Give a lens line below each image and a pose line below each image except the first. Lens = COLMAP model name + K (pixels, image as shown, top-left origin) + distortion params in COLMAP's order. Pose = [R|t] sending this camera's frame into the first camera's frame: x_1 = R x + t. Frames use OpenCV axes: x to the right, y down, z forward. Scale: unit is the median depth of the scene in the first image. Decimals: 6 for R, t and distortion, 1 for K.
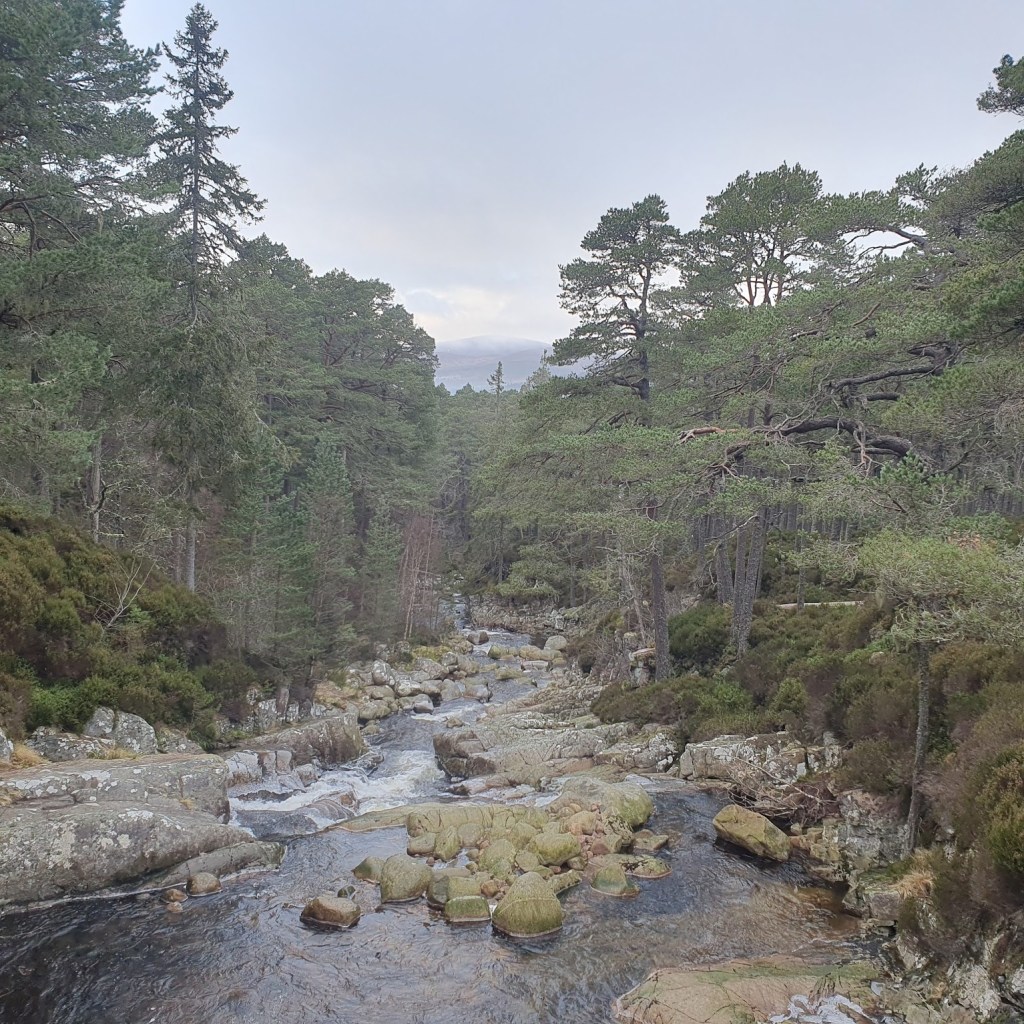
lens RADIAL K [[1165.0, 0, 514.1], [0, 1165.0, 509.1], [0, 0, 1]] dist [-0.000047, 0.000000]
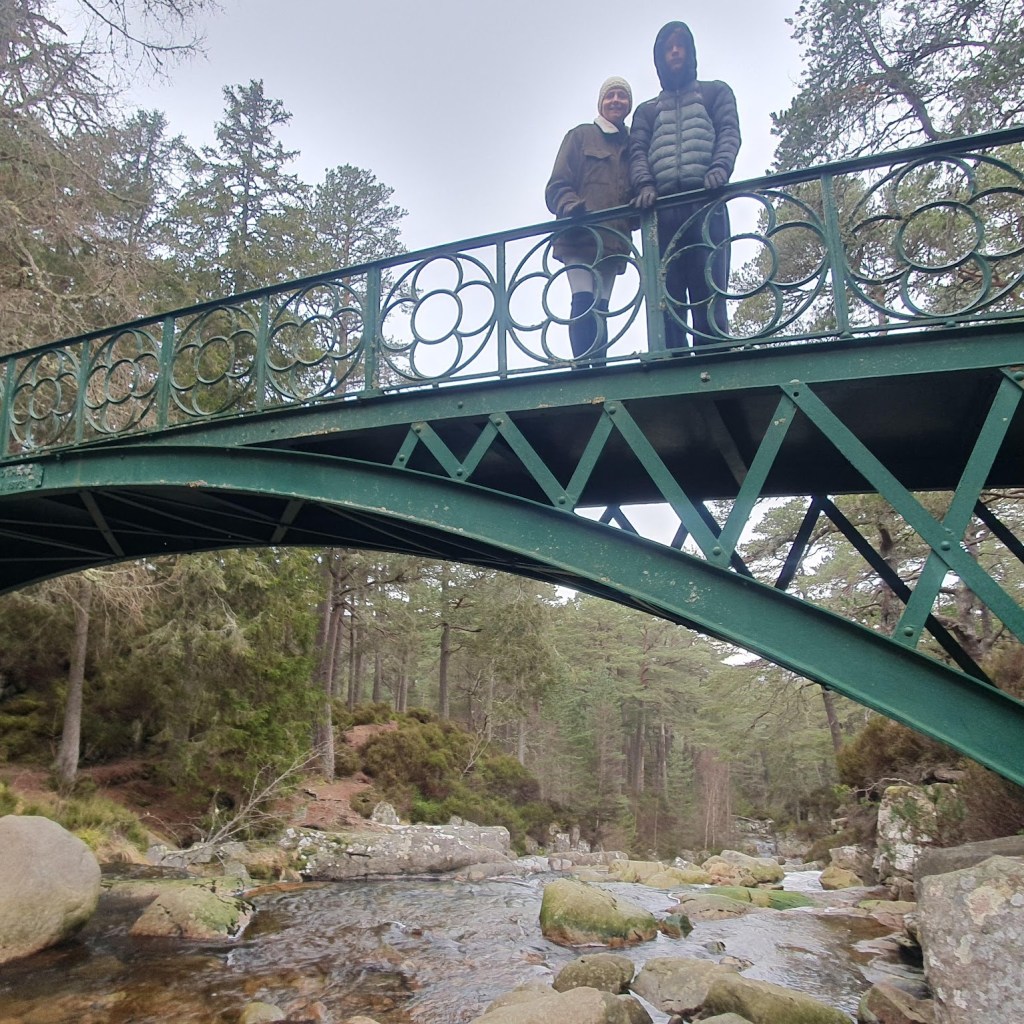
lens RADIAL K [[1165.0, 0, 511.5], [0, 1165.0, 512.9], [0, 0, 1]] dist [-0.000047, 0.000000]
pose [[0.884512, -0.149416, -0.441942, 0.492876], [-0.034765, 0.923578, -0.381831, 0.379931], [0.465220, 0.353098, 0.811722, -0.449273]]
